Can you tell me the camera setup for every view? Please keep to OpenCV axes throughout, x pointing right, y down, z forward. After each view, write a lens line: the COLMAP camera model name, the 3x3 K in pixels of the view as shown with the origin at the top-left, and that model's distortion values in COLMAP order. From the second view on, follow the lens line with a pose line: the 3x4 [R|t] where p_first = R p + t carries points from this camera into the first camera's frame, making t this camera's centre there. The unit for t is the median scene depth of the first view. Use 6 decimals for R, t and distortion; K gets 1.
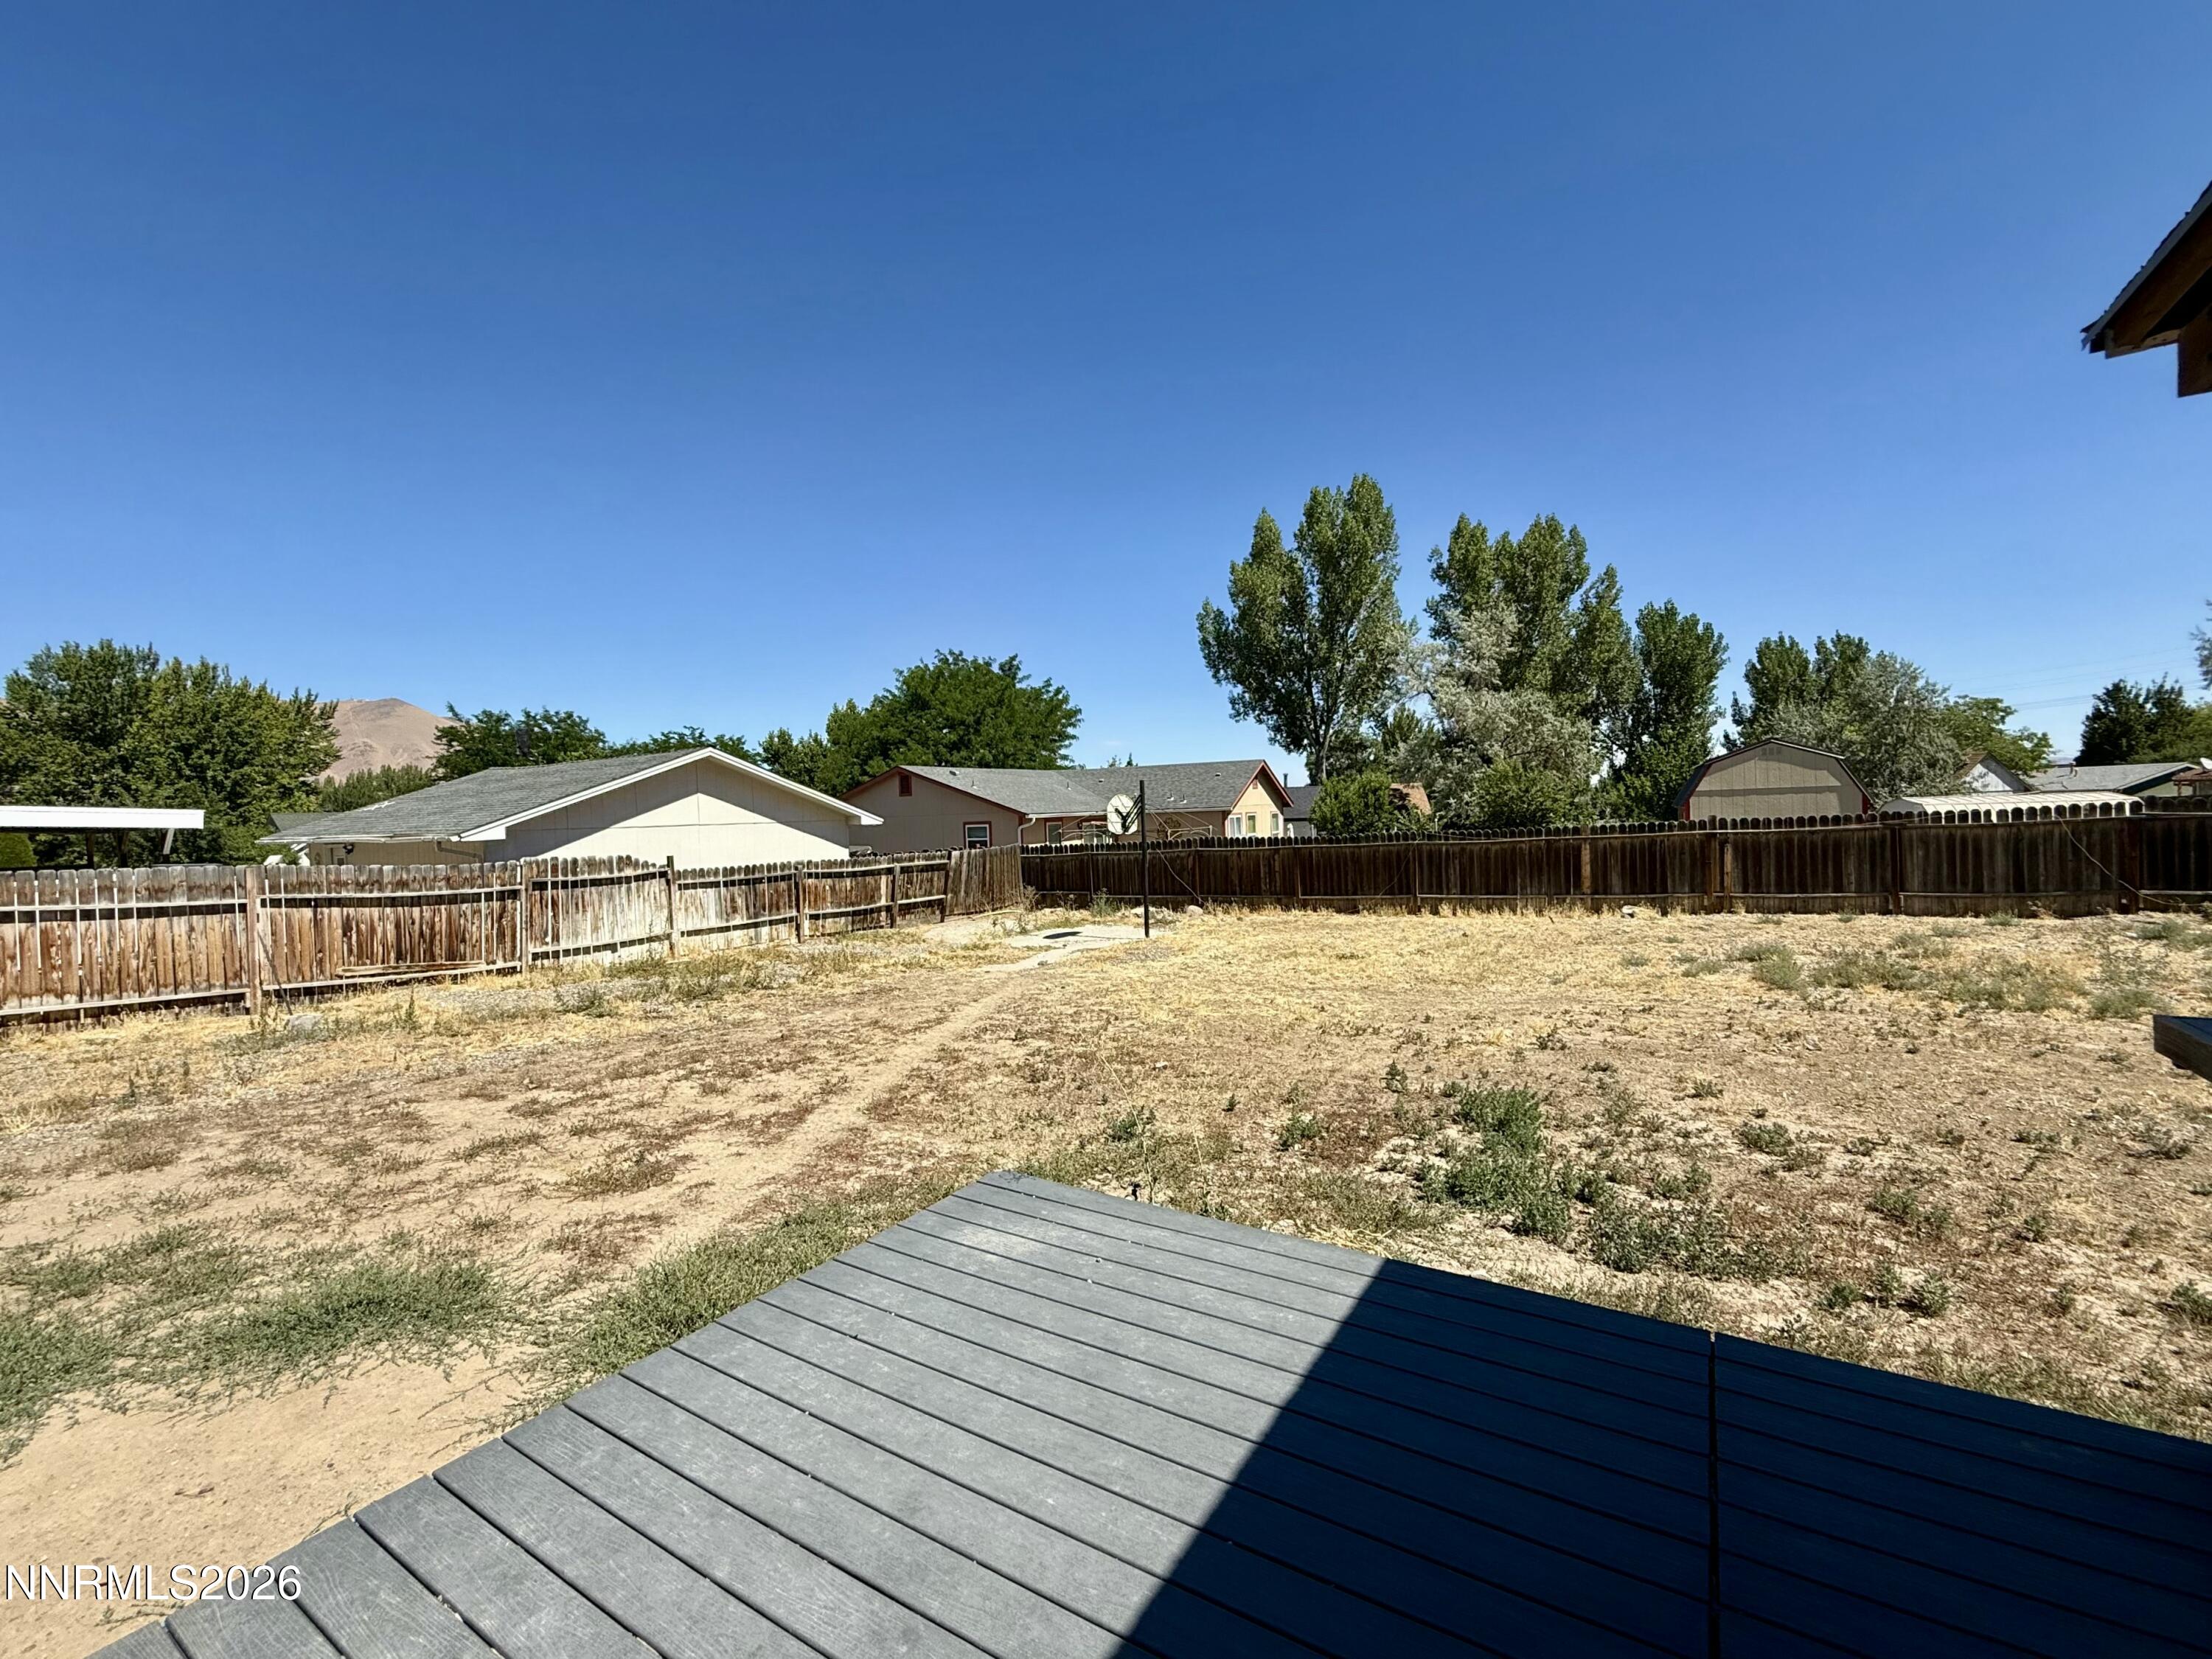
lens RADIAL K [[947.9, 0, 1100.0], [0, 947.9, 835.0], [0, 0, 1]] dist [0.000069, 0.000442]
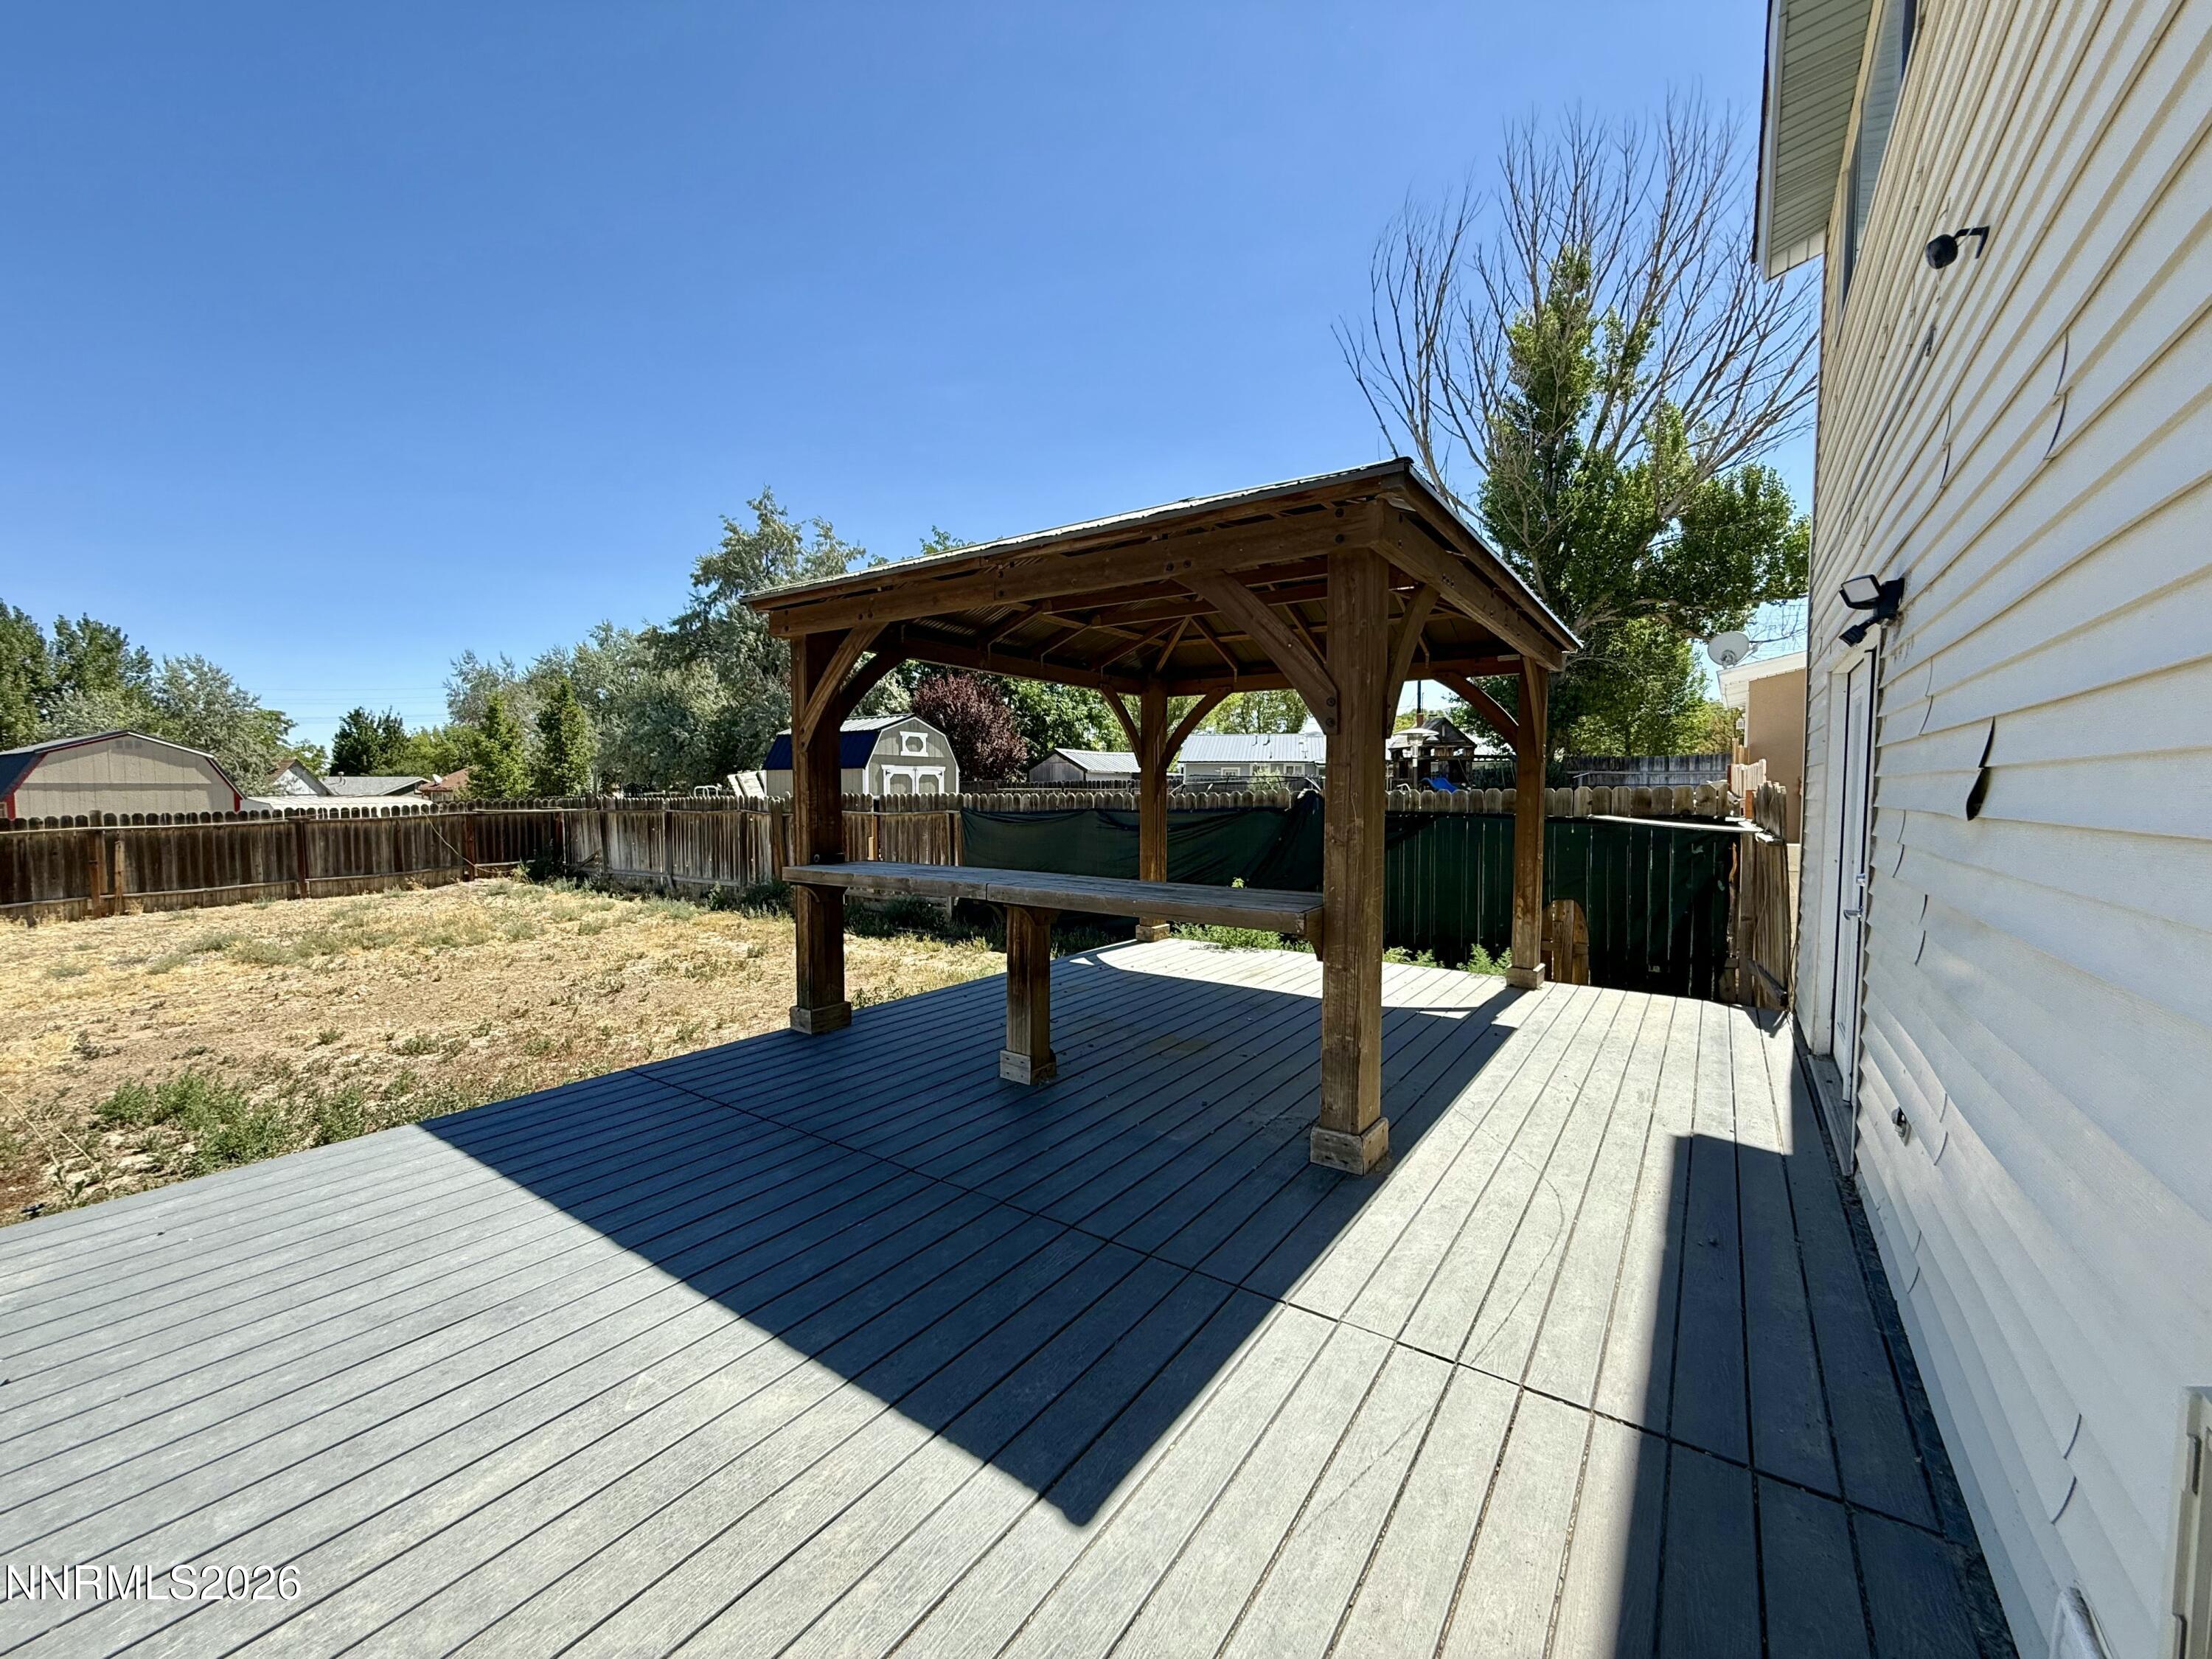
lens RADIAL K [[882.5, 0, 1106.7], [0, 882.5, 833.4], [0, 0, 1]] dist [-0.001909, 0.000506]
pose [[0.035037, -0.017438, 0.999234, -0.168640], [0.021783, 0.999624, 0.016681, 0.008485], [-0.999149, 0.021182, 0.035404, -0.002484]]
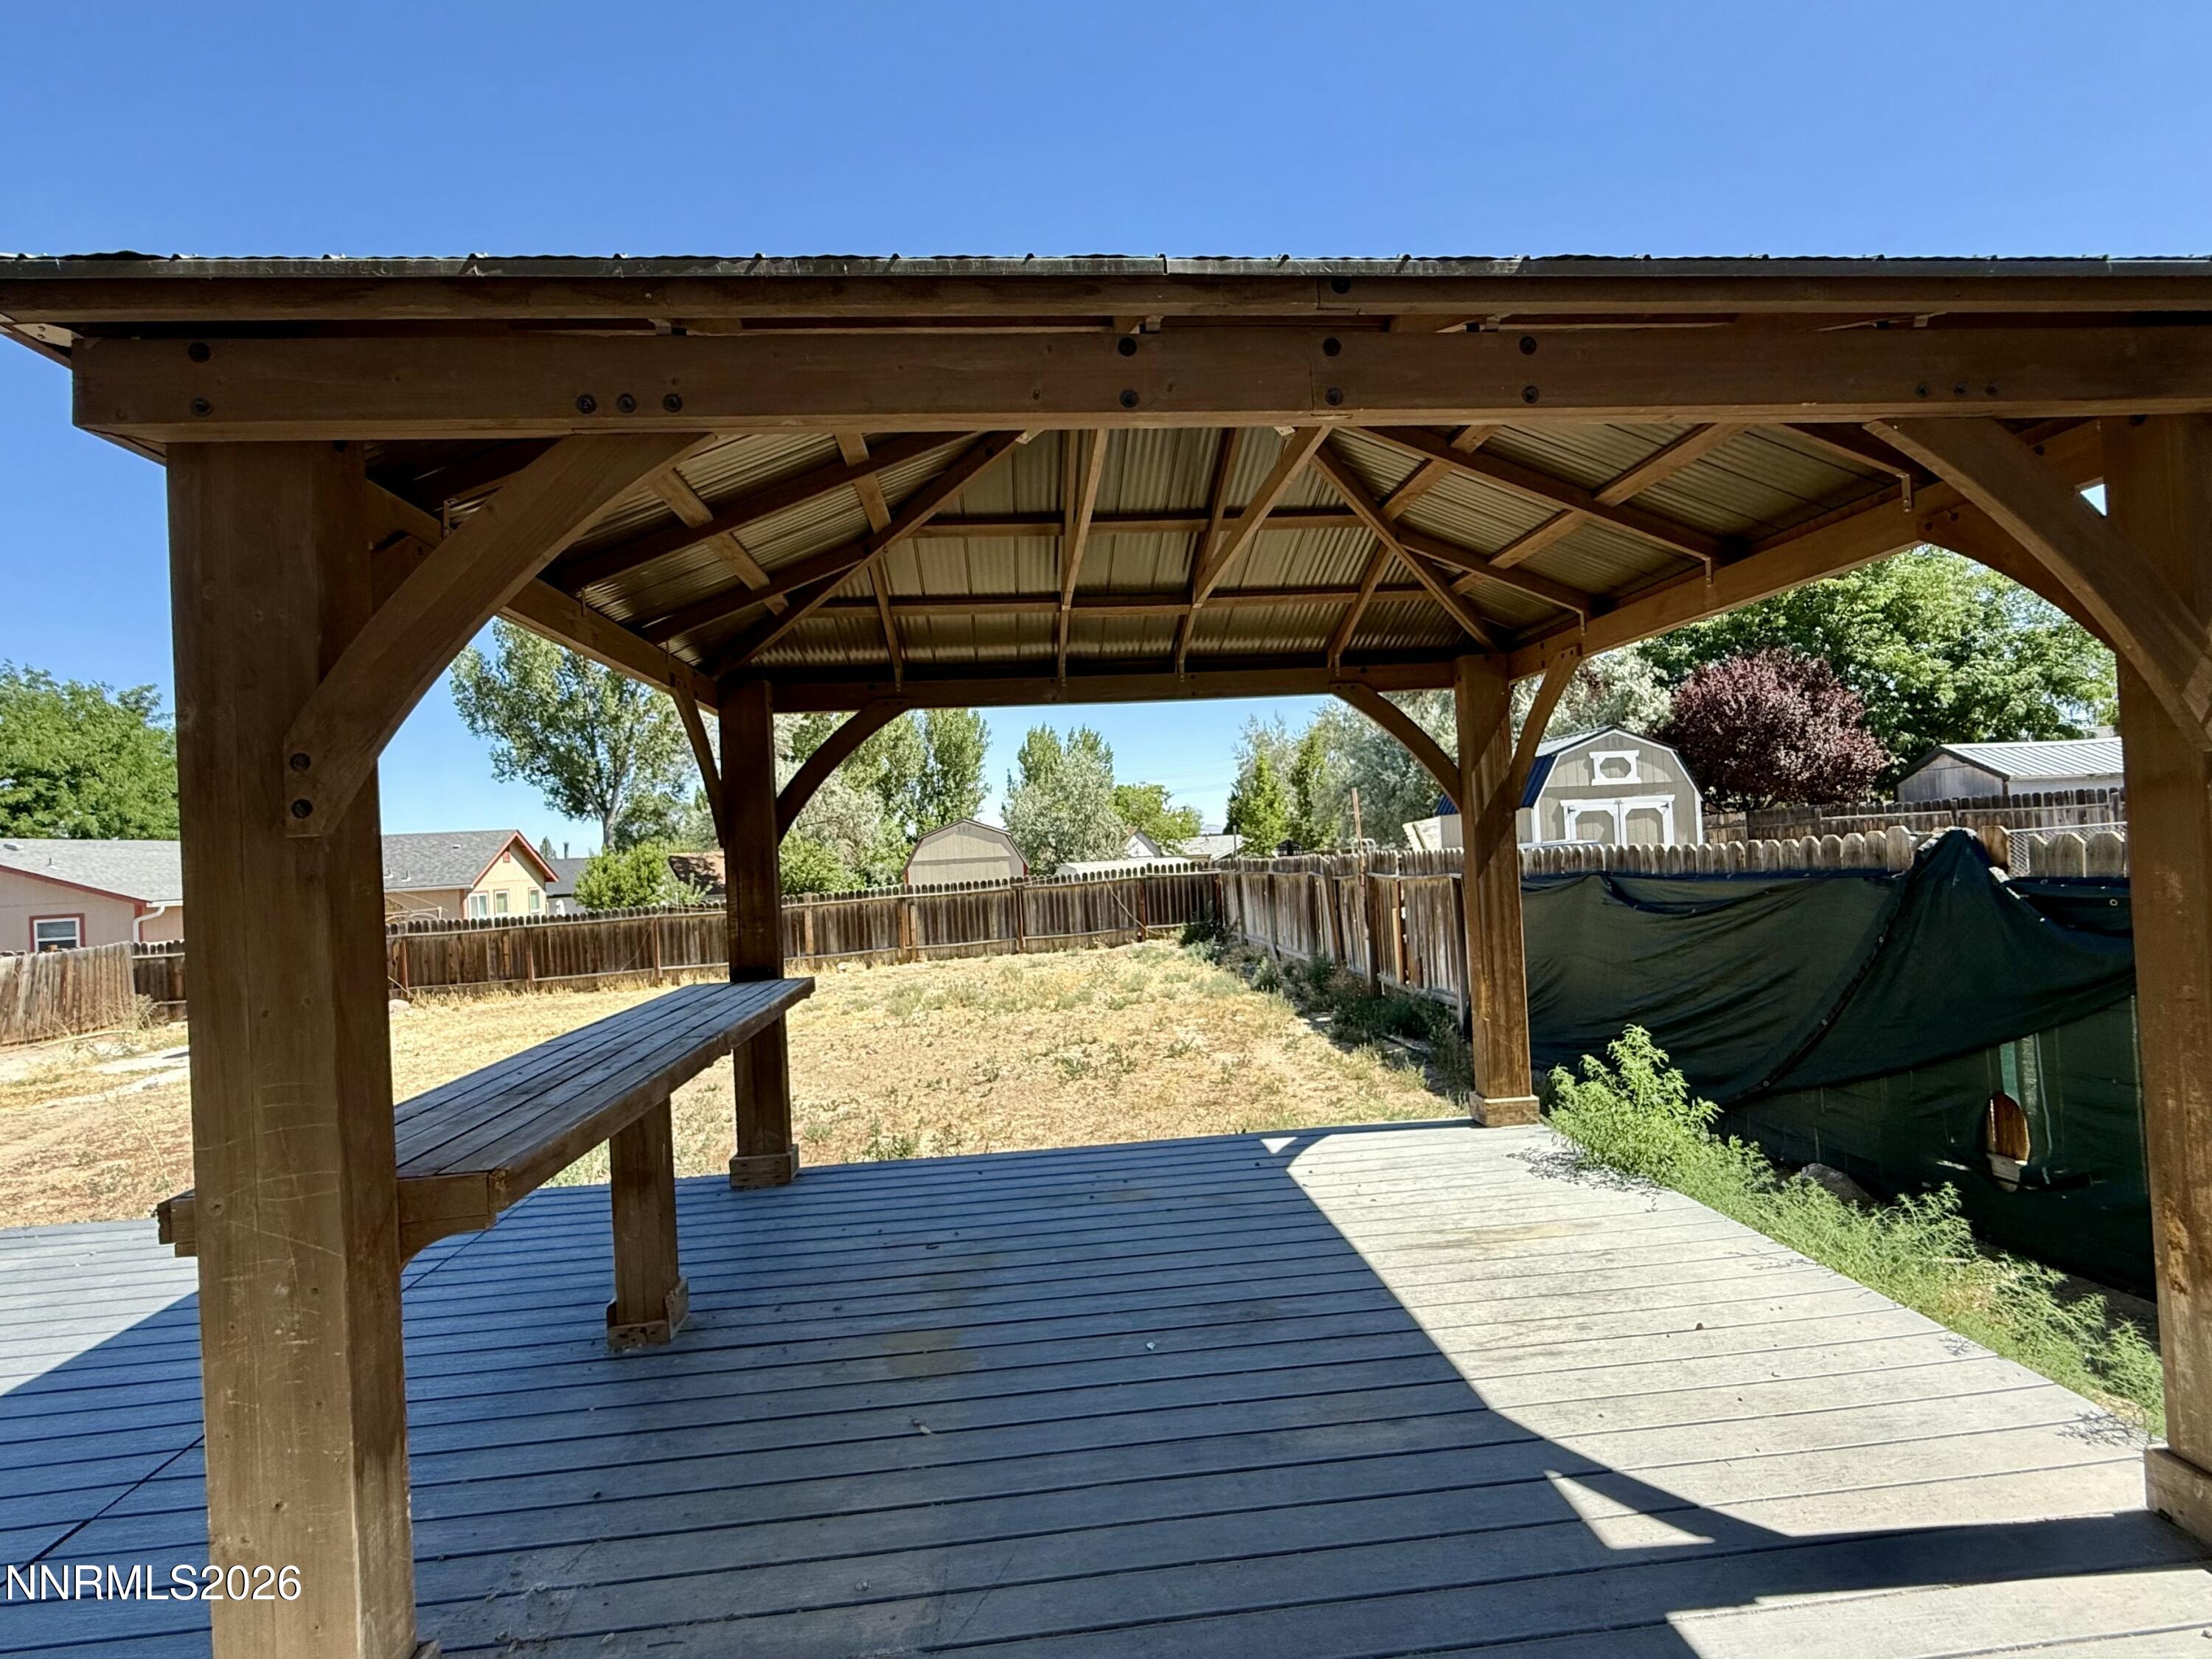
lens RADIAL K [[1018.0, 0, 1104.2], [0, 1018.0, 834.7], [0, 0, 1]] dist [-0.000100, 0.000522]
pose [[0.790324, 0.001578, 0.612688, 0.047698], [0.040658, 0.997657, -0.055015, 0.000200], [-0.611339, 0.068390, 0.788408, -0.199466]]
